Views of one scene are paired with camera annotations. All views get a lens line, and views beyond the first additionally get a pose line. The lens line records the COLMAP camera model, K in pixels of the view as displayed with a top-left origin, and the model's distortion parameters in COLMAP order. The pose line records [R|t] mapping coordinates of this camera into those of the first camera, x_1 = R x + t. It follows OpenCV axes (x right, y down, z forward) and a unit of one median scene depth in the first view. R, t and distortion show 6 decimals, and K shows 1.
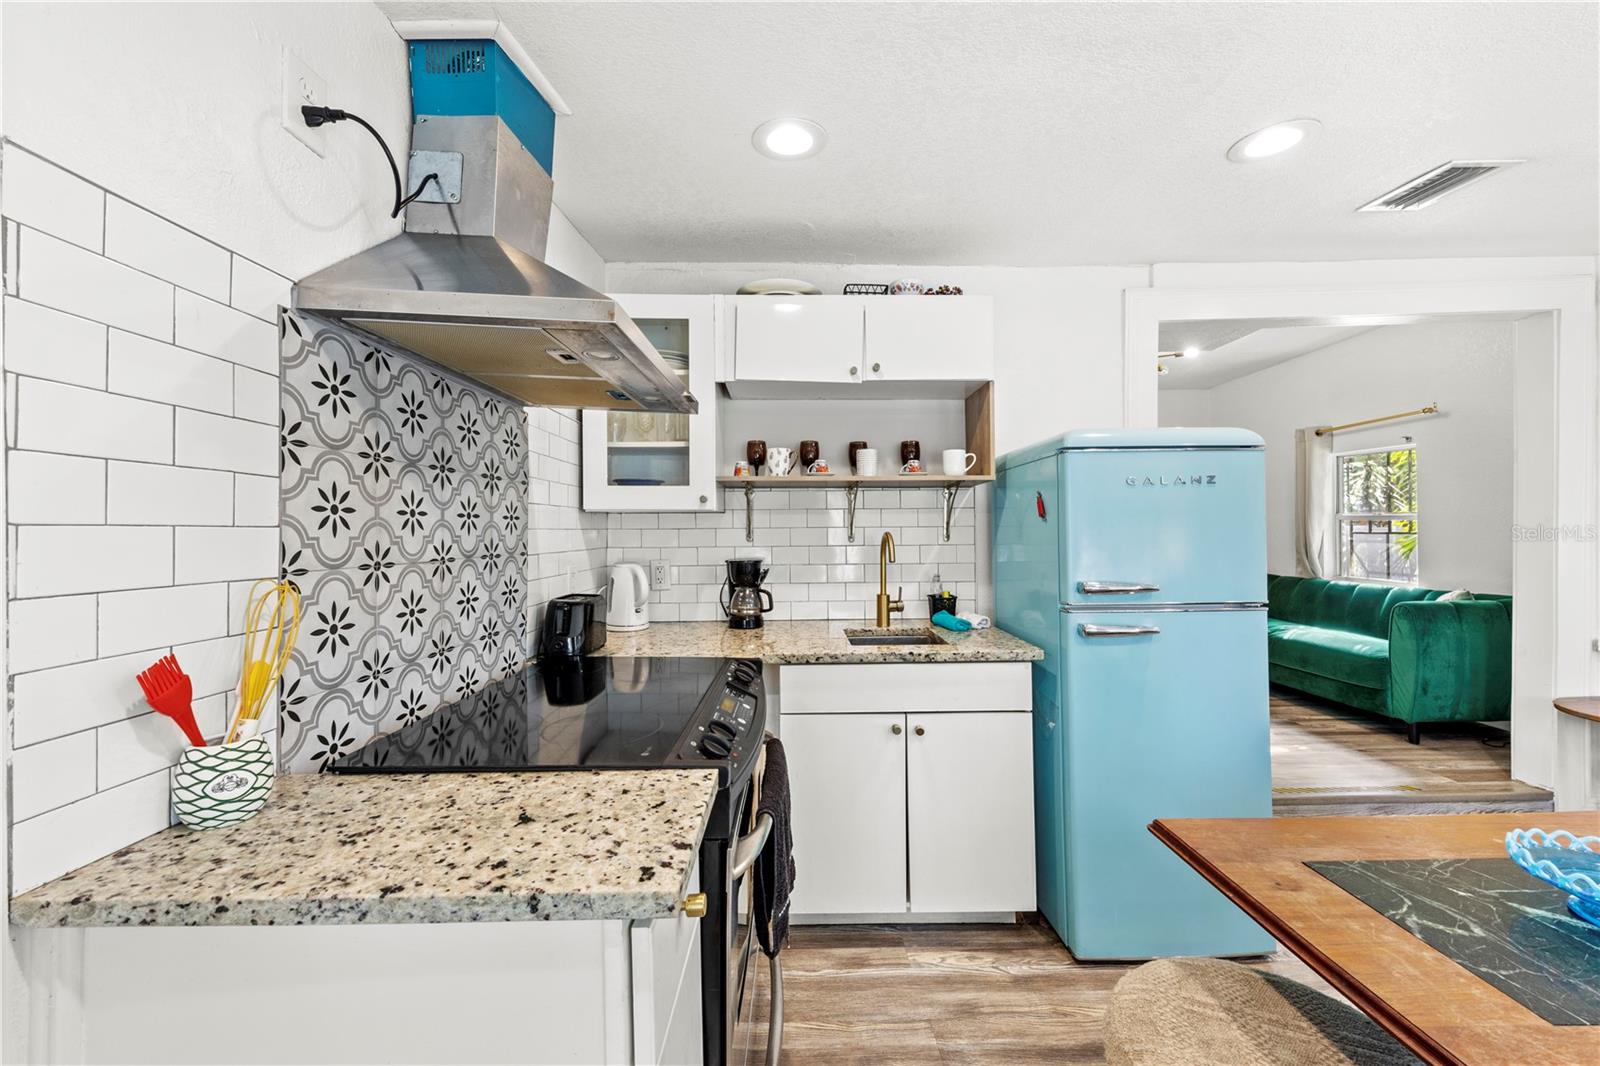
lens RADIAL K [[589.6, 0, 803.7], [0, 589.6, 535.1], [0, 0, 1]] dist [-0.001721, -0.000054]
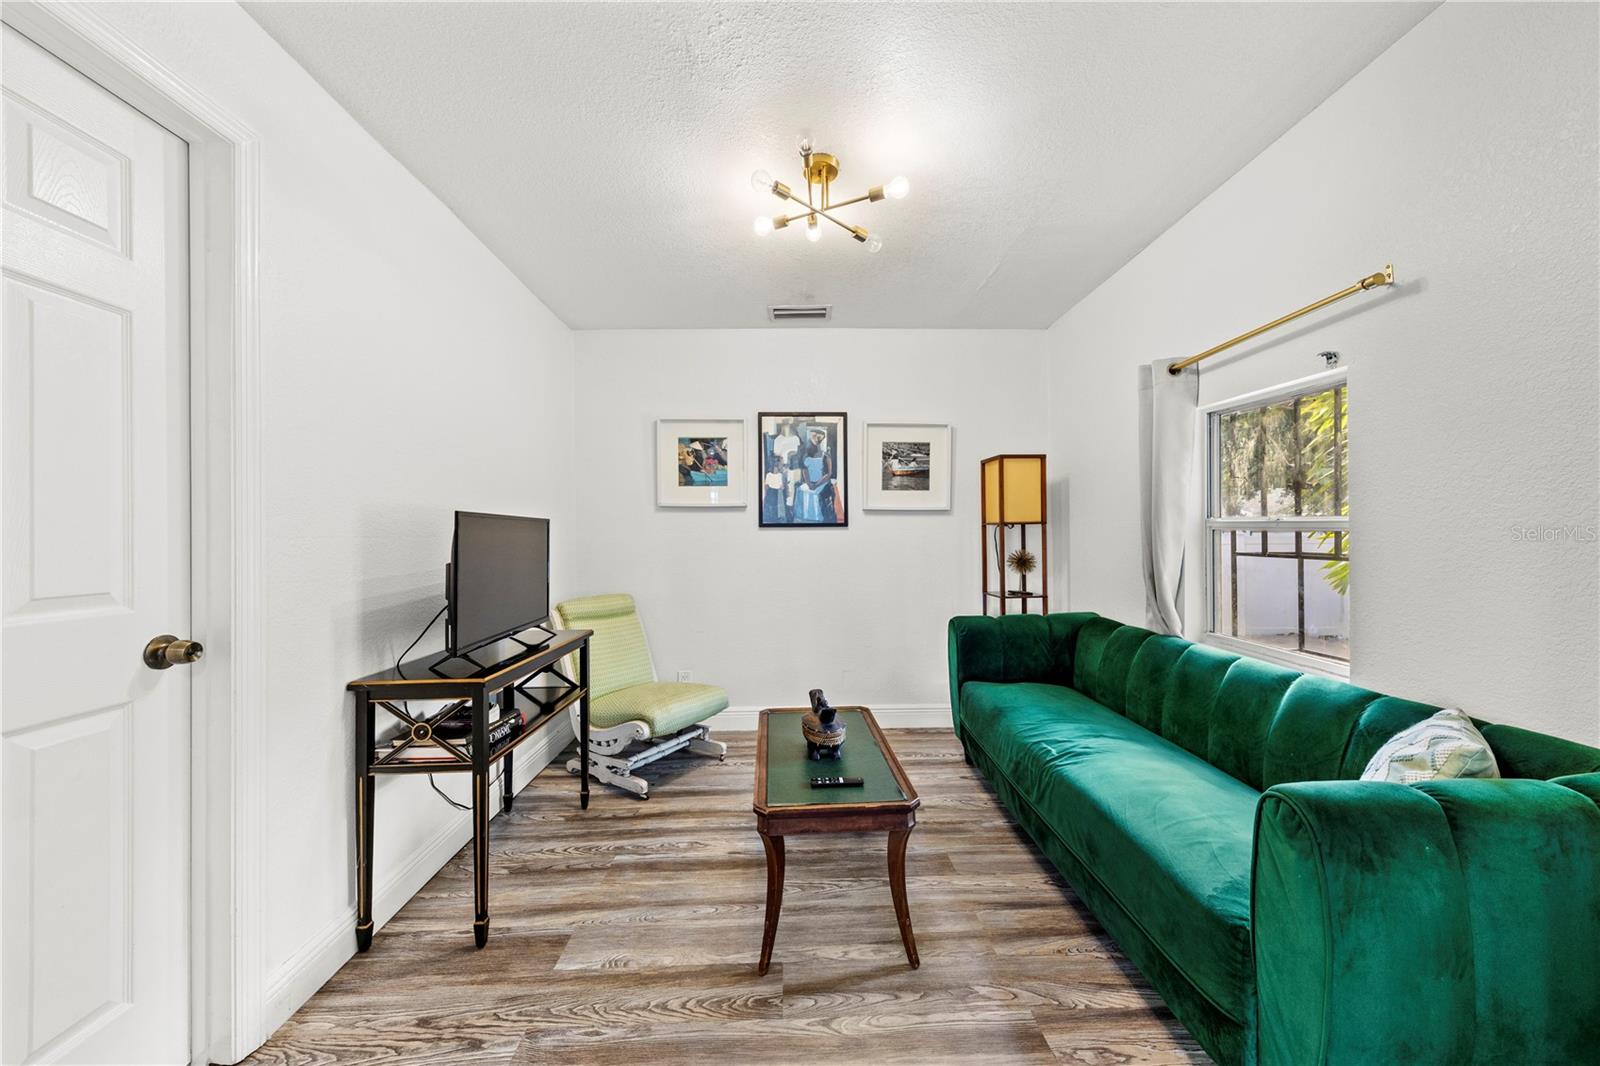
lens RADIAL K [[564.3, 0, 795.0], [0, 564.3, 533.2], [0, 0, 1]] dist [0.008616, -0.000023]
pose [[0.999984, 0.002643, 0.004903, 0.734257], [-0.002630, 0.999993, -0.002514, -0.029799], [-0.004910, 0.002501, 0.999985, 0.675152]]
